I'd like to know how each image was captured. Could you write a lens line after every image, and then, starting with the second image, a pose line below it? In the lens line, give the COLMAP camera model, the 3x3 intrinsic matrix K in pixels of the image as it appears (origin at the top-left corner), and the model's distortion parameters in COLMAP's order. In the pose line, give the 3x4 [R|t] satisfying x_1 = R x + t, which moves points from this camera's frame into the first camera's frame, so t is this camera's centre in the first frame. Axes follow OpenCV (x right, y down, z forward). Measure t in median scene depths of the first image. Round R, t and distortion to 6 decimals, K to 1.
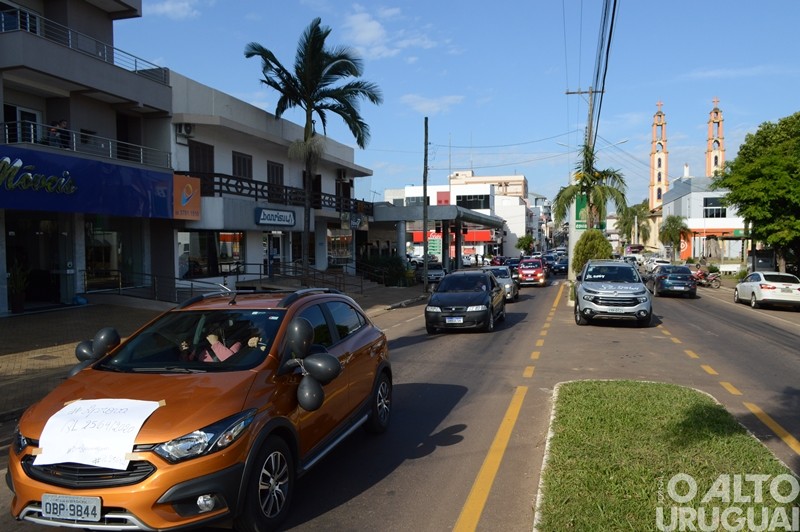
lens RADIAL K [[638.6, 0, 402.1], [0, 638.6, 269.4], [0, 0, 1]] dist [-0.010458, 0.006292]
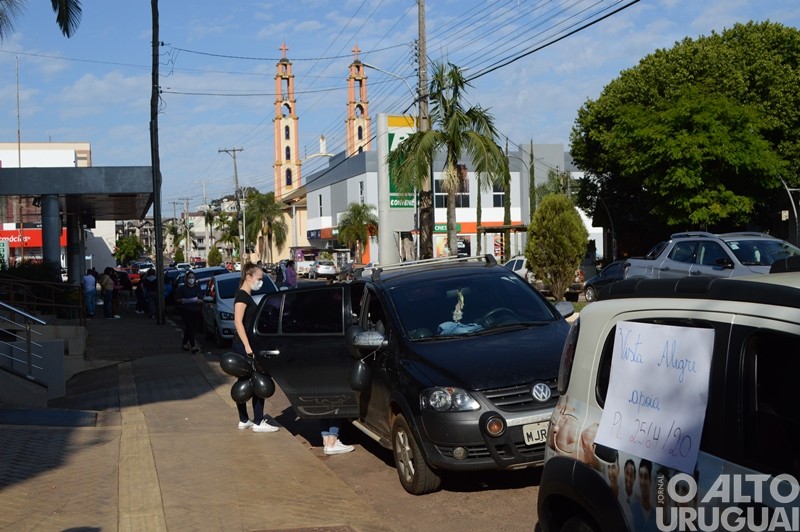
lens RADIAL K [[970.6, 0, 400.4], [0, 970.6, 275.2], [0, 0, 1]] dist [-0.024804, -0.000209]
pose [[0.852933, -0.029700, 0.521176, -0.213264], [0.040790, 0.999119, -0.009819, 0.011511], [-0.520425, 0.029634, 0.853393, 0.213432]]
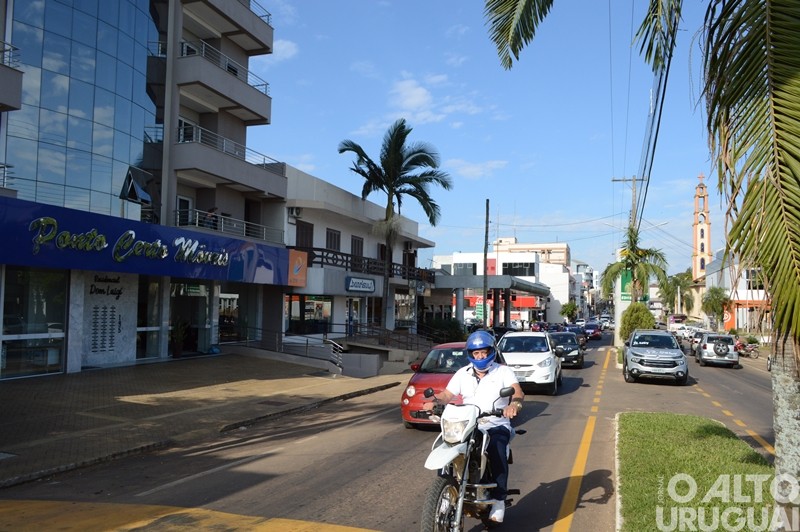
lens RADIAL K [[638.0, 0, 400.5], [0, 638.0, 269.5], [0, 0, 1]] dist [-0.014684, -0.000080]
pose [[0.997710, 0.022888, -0.063646, -0.041980], [-0.028946, 0.994965, -0.095954, 0.000614], [0.061129, 0.097577, 0.993349, -0.129180]]
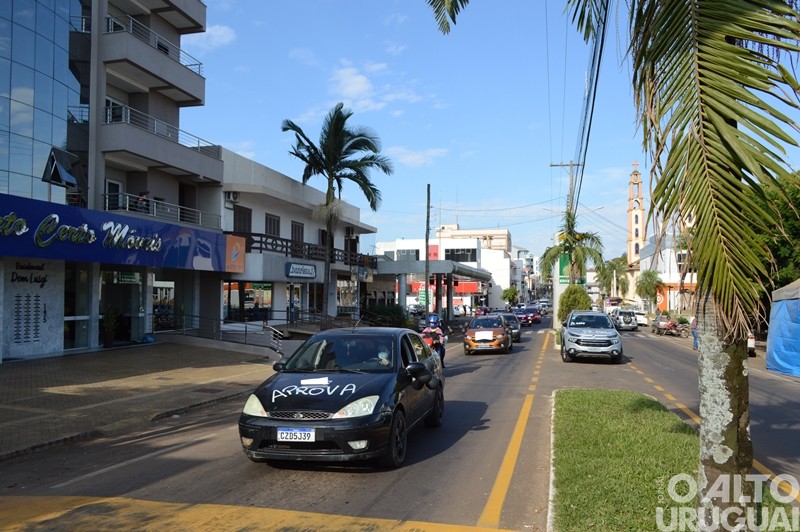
lens RADIAL K [[638.0, 0, 400.5], [0, 638.0, 269.5], [0, 0, 1]] dist [-0.014684, -0.000080]
pose [[0.999615, 0.013057, 0.024465, -0.038565], [-0.011104, 0.996867, -0.078318, 0.003777], [-0.025411, 0.078016, 0.996628, -0.123649]]
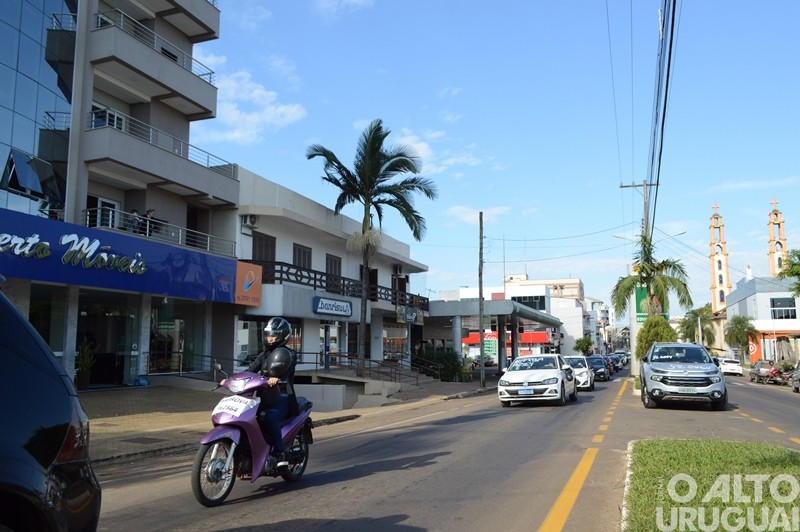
lens RADIAL K [[637.5, 0, 403.2], [0, 637.5, 269.0], [0, 0, 1]] dist [-0.013110, 0.009579]
pose [[0.996585, -0.005754, -0.082368, -0.002692], [-0.007961, 0.986225, -0.165216, 0.020794], [0.082184, 0.165308, 0.982812, 0.003892]]
